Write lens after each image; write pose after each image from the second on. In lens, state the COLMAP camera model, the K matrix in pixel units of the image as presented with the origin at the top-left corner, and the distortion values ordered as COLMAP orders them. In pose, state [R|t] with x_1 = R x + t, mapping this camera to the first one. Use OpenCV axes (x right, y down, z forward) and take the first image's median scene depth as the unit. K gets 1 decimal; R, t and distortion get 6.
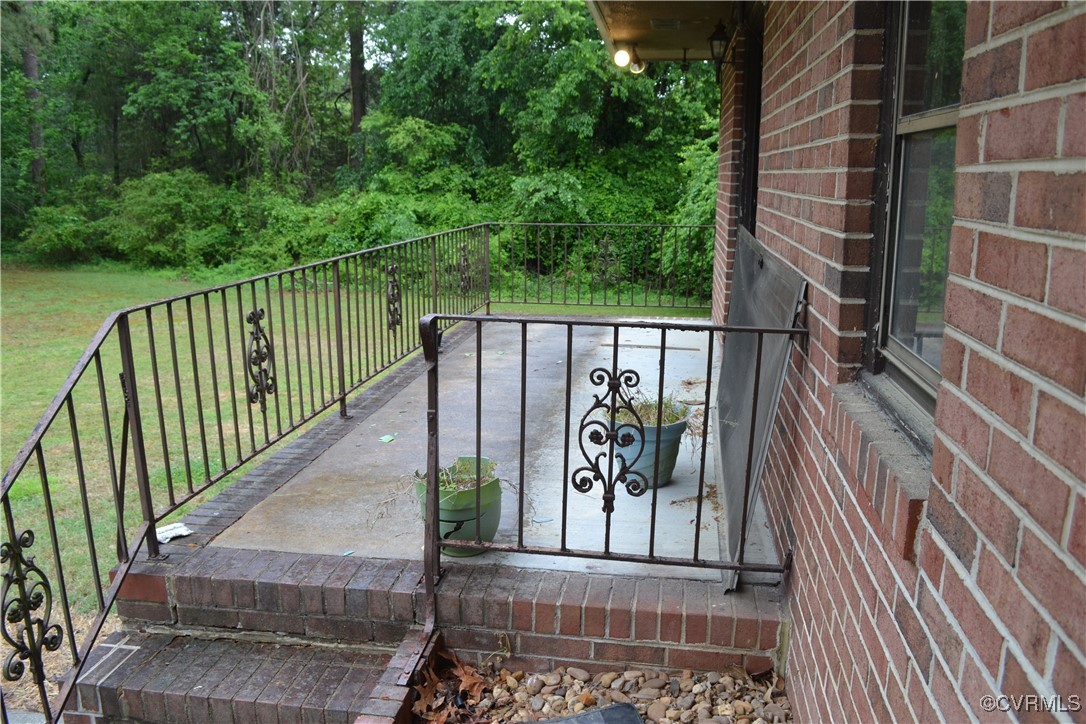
lens RADIAL K [[874.5, 0, 543.0], [0, 874.5, 362.0], [0, 0, 1]] dist [-0.077334, 0.006975]
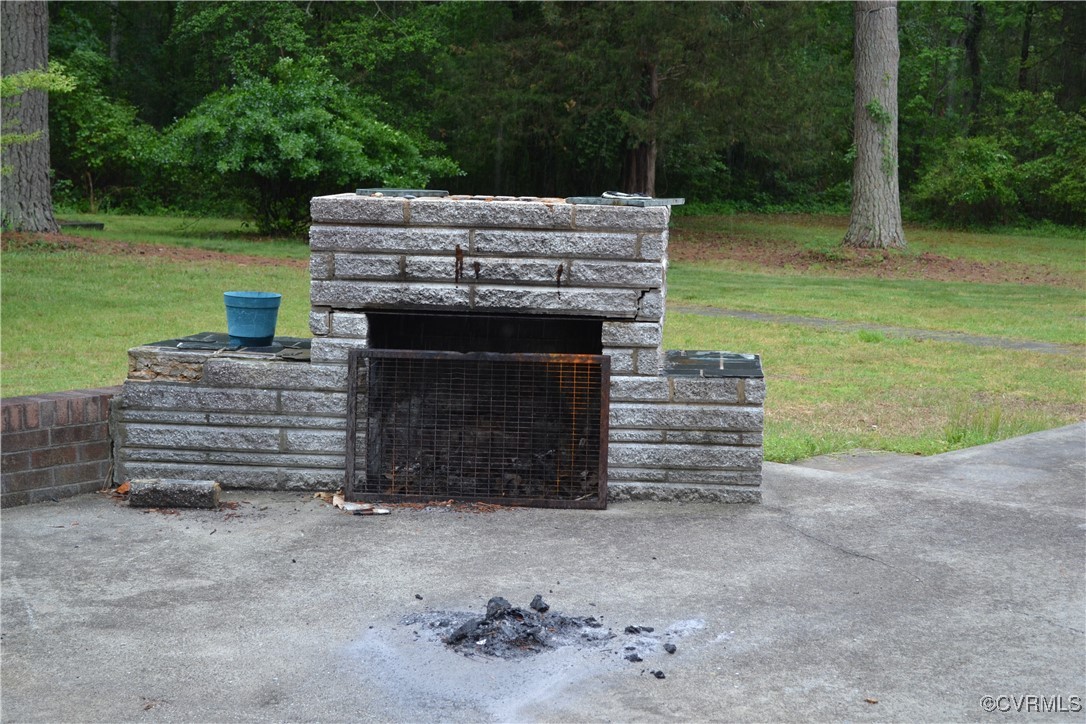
lens RADIAL K [[1939.6, 0, 543.0], [0, 1939.6, 362.0], [0, 0, 1]] dist [0.000908, 0.051189]
pose [[0.856026, 0.079302, -0.510813, -0.092304], [-0.116089, 0.992414, -0.040475, 0.109150], [0.503728, 0.093948, 0.858738, -0.540199]]
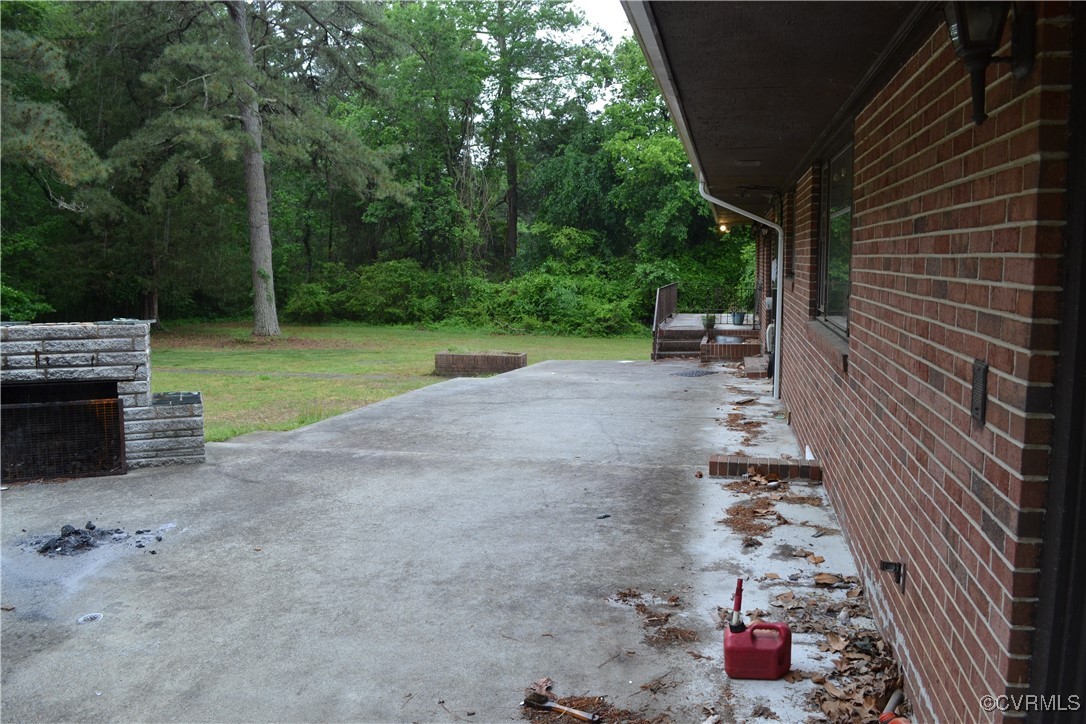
lens RADIAL K [[874.5, 0, 543.0], [0, 874.5, 362.0], [0, 0, 1]] dist [-0.077334, 0.006975]
pose [[0.997701, -0.001072, -0.067758, -0.087974], [-0.005302, 0.995575, -0.093824, 0.108323], [0.067559, 0.093968, 0.993280, -0.538358]]
